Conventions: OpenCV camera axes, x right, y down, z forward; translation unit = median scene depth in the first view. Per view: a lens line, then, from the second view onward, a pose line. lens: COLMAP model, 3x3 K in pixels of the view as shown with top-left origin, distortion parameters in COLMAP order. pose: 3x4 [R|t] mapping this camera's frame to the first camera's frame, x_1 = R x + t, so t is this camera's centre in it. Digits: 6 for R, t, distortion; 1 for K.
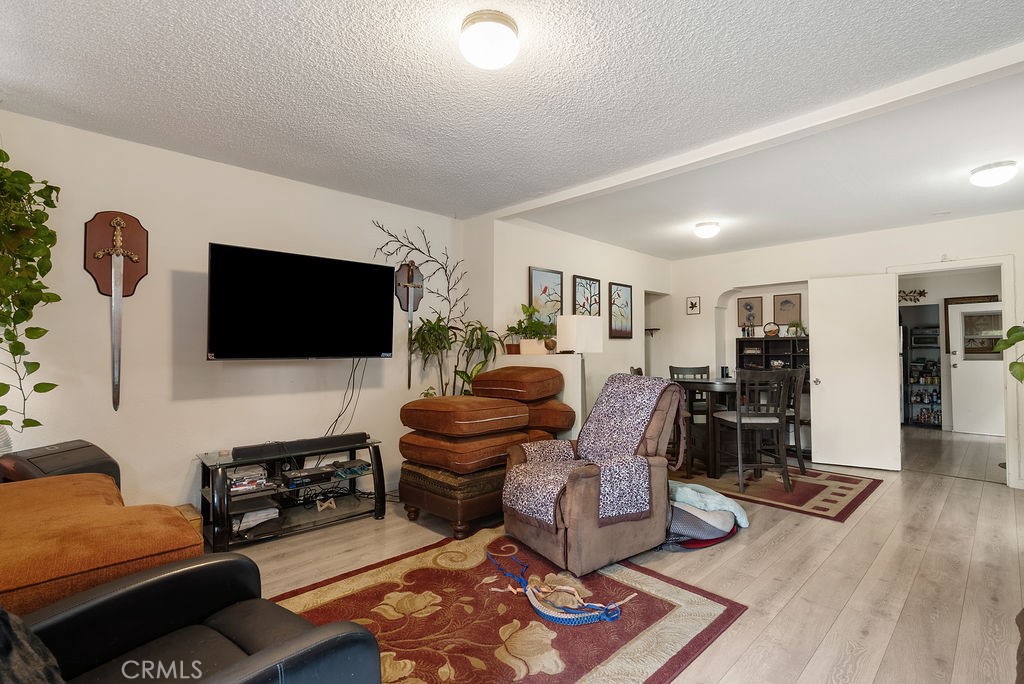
lens RADIAL K [[478.1, 0, 514.7], [0, 478.1, 337.8], [0, 0, 1]] dist [-0.005332, 0.003356]
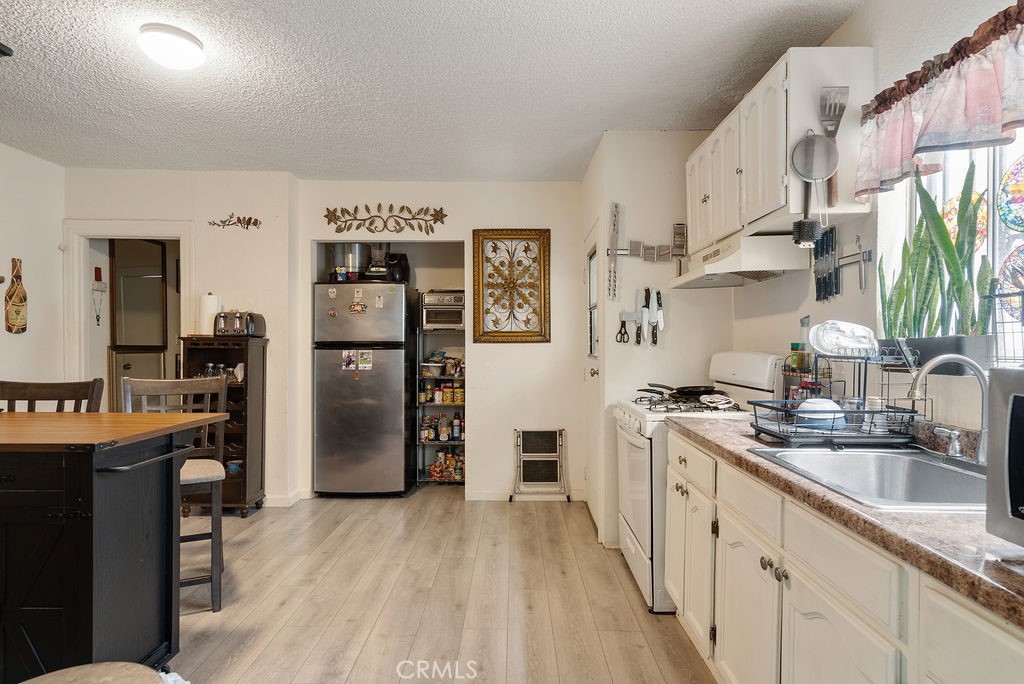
lens RADIAL K [[577.5, 0, 519.3], [0, 577.5, 349.9], [0, 0, 1]] dist [0.003251, 0.004445]
pose [[0.714345, -0.001359, 0.699793, 0.656846], [-0.024811, 0.999320, 0.027268, 0.029223], [-0.699354, -0.036841, 0.713825, 0.682746]]
